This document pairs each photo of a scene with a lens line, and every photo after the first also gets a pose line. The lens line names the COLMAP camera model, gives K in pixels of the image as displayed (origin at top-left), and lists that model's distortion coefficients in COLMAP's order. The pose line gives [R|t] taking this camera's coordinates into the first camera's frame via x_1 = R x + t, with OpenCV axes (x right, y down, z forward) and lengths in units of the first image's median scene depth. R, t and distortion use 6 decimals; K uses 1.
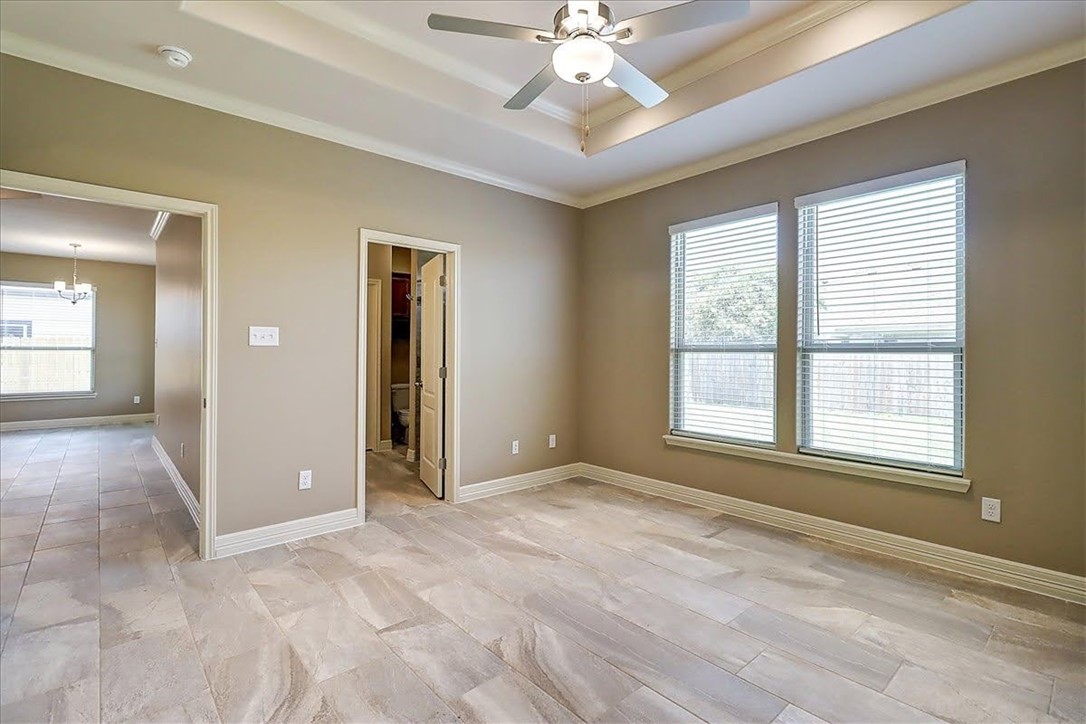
lens RADIAL K [[501.5, 0, 518.5], [0, 501.5, 358.5], [0, 0, 1]] dist [0.002554, -0.002036]
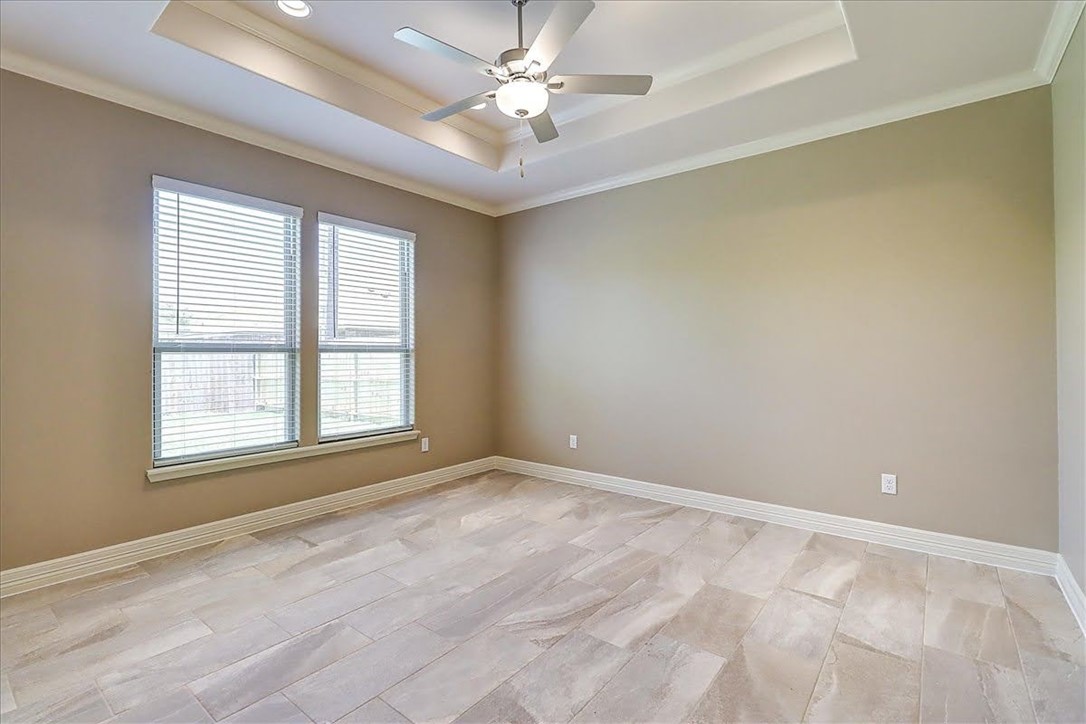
lens RADIAL K [[501.5, 0, 554.1], [0, 501.5, 360.1], [0, 0, 1]] dist [0.002554, -0.002036]
pose [[-0.219922, -0.014741, 0.975406, -0.655433], [0.012669, 0.999758, 0.017966, -0.008797], [-0.975435, 0.016309, -0.219682, 0.762882]]
